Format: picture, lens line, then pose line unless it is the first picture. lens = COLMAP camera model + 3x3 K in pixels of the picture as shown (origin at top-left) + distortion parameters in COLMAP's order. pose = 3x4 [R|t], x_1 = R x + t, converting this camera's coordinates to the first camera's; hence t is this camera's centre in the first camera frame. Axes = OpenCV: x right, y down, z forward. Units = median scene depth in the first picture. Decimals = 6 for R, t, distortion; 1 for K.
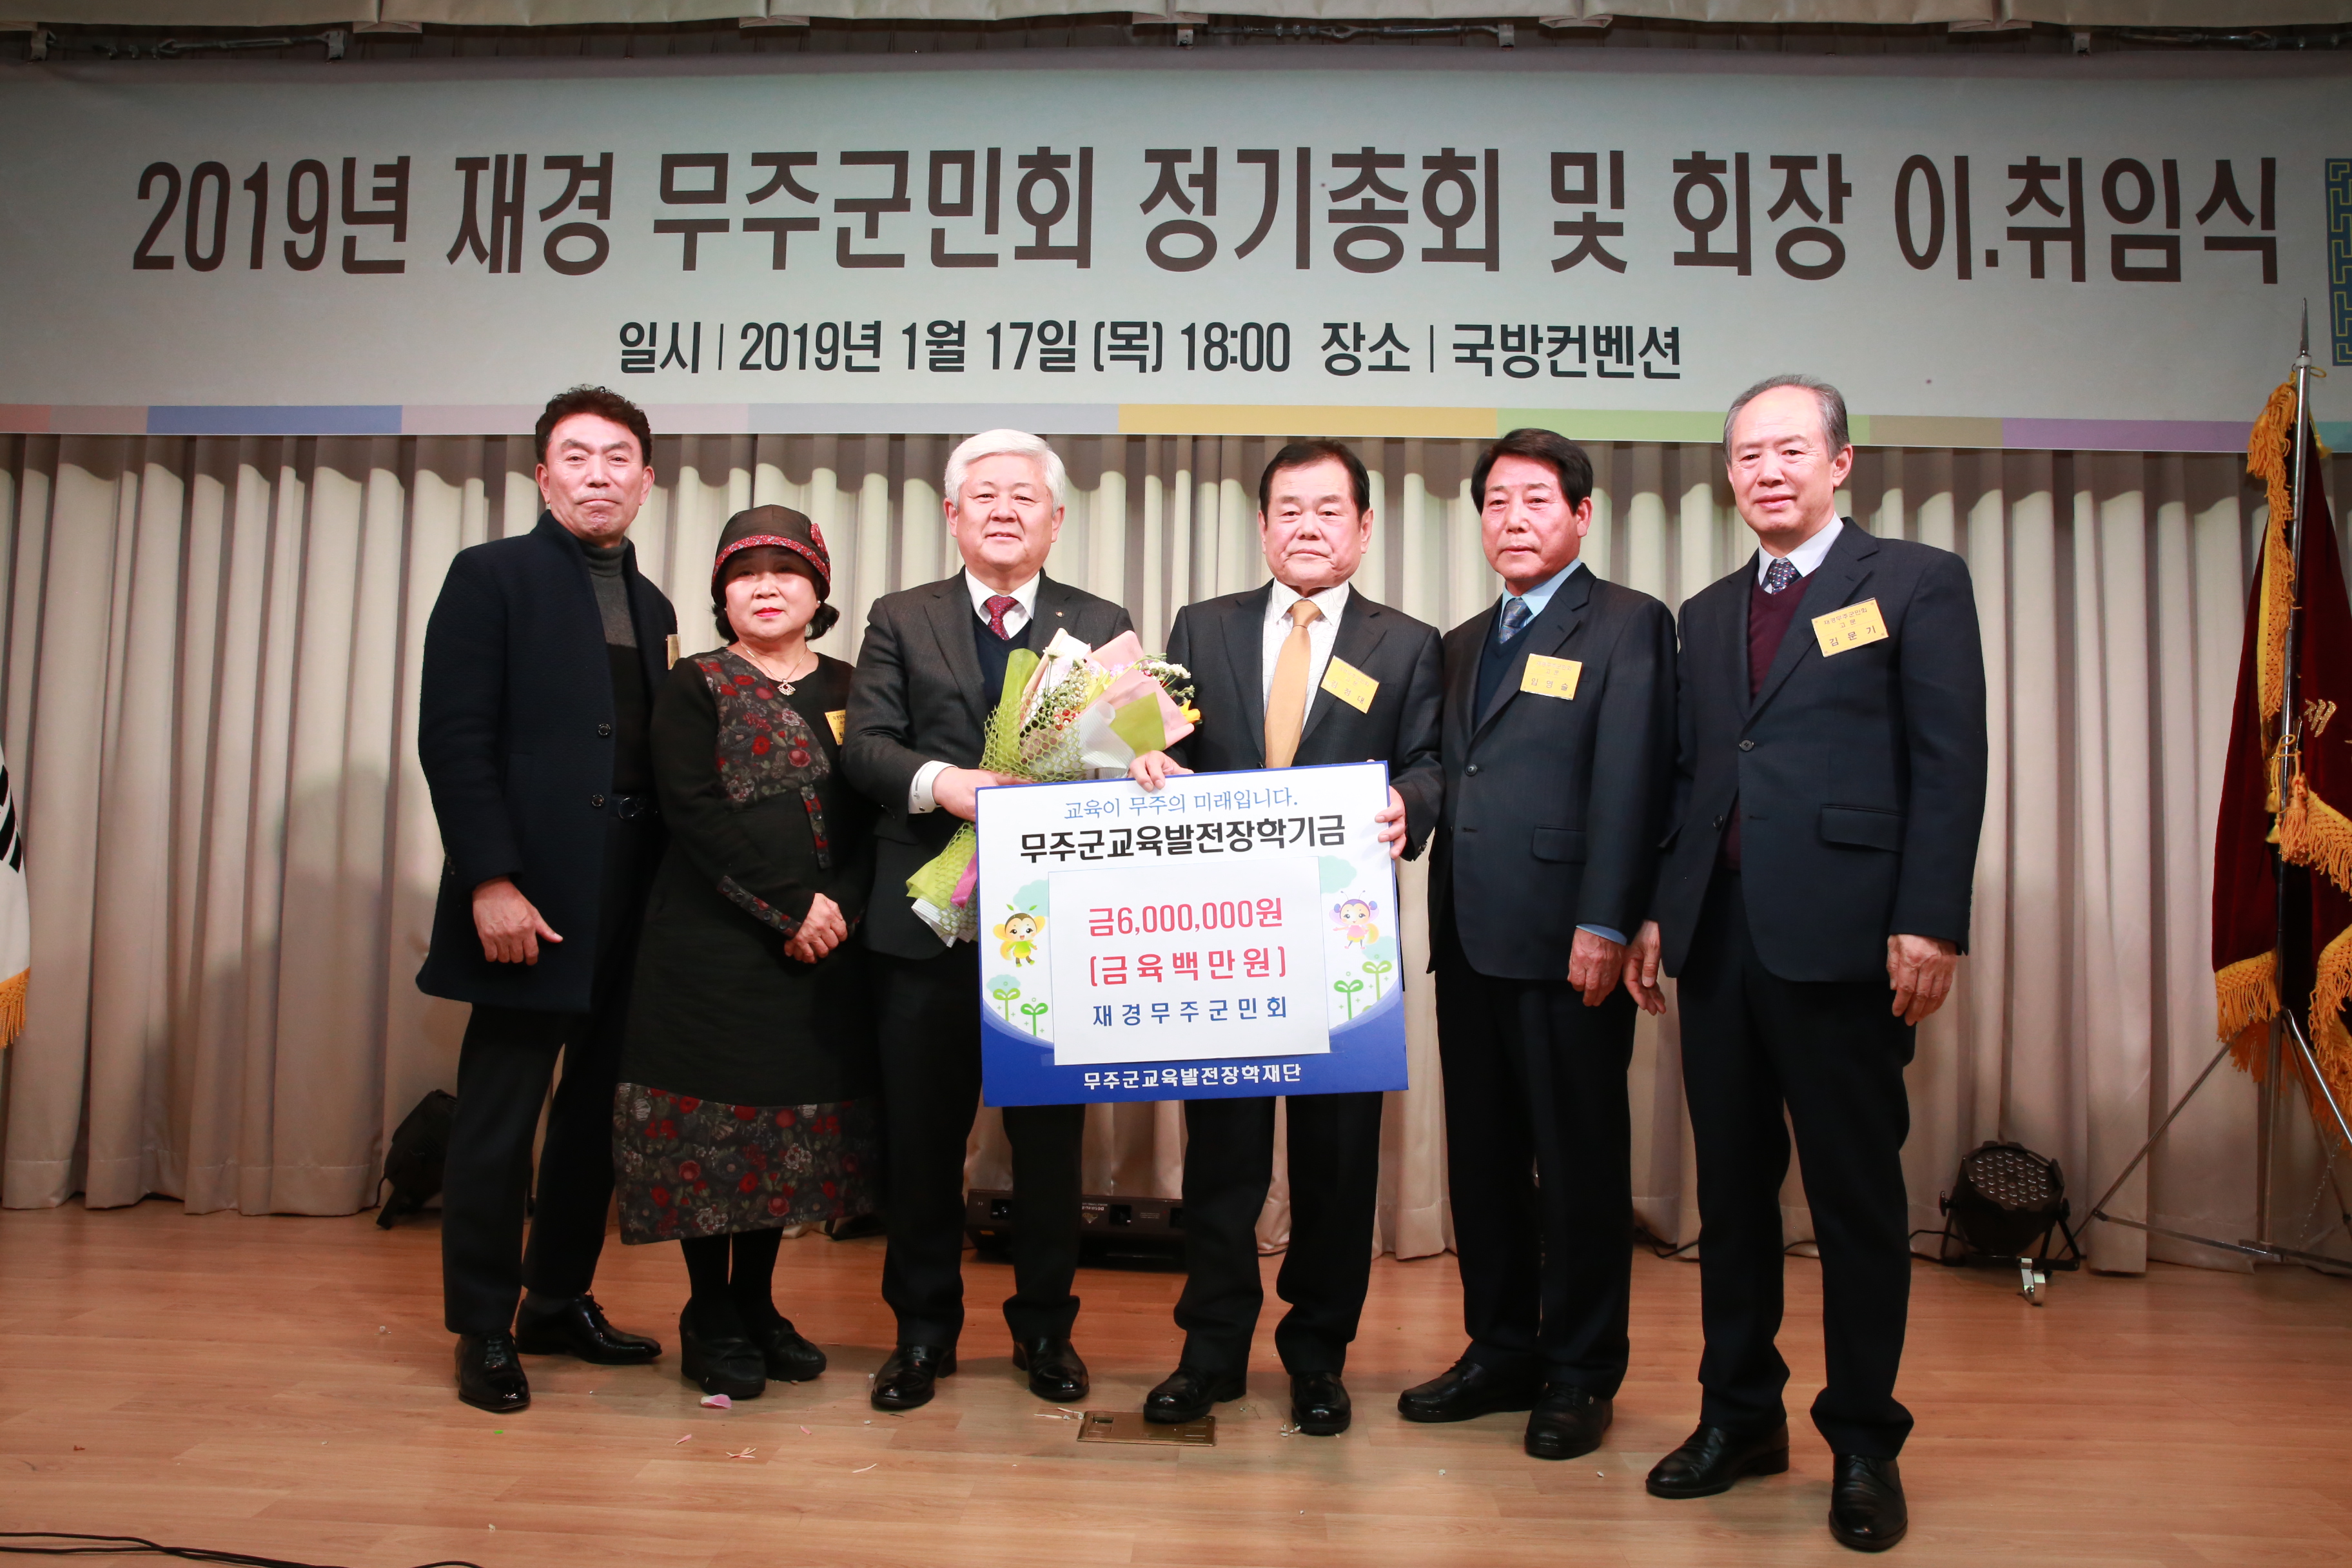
lens RADIAL K [[1607.5, 0, 1178.7], [0, 1607.5, 784.7], [0, 0, 1]] dist [-0.108876, 0.086213]
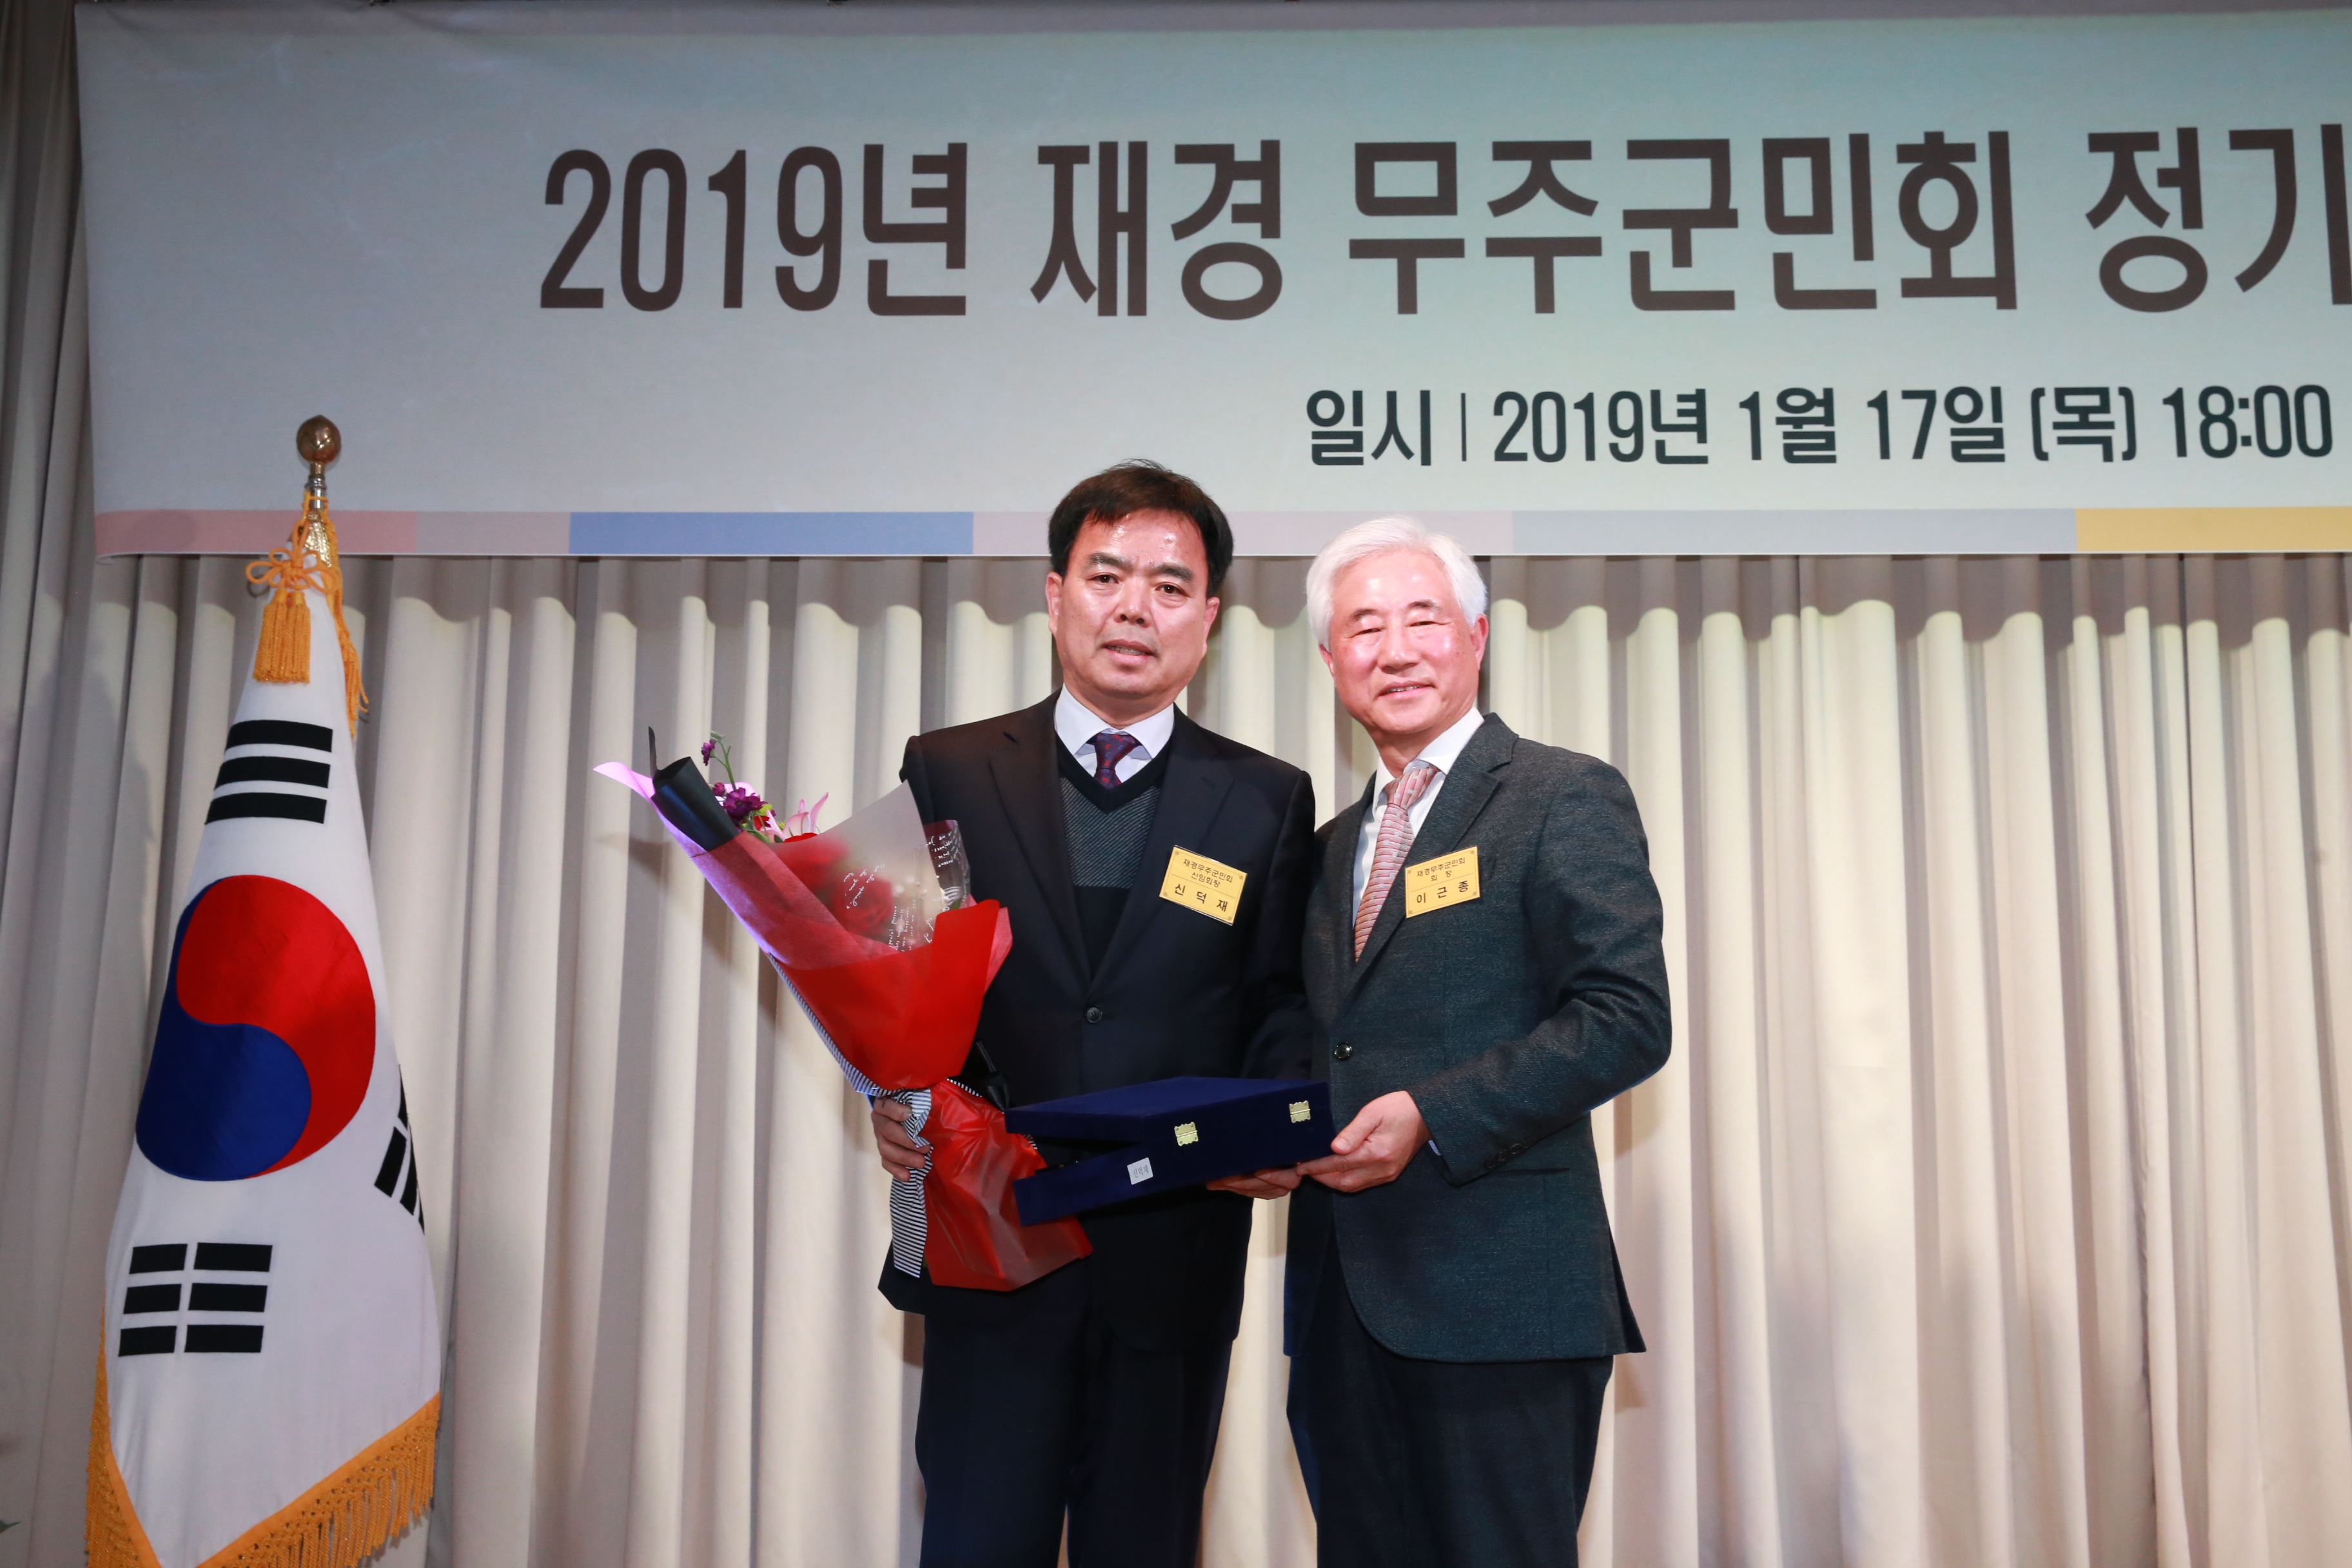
lens RADIAL K [[2582.7, 0, 1175.6], [0, 2582.7, 775.6], [0, 0, 1]] dist [0.011574, 0.131571]
pose [[0.999930, -0.011521, 0.002736, -0.419240], [0.011753, 0.993785, -0.110691, -0.009276], [-0.001443, 0.110715, 0.993851, -0.075654]]
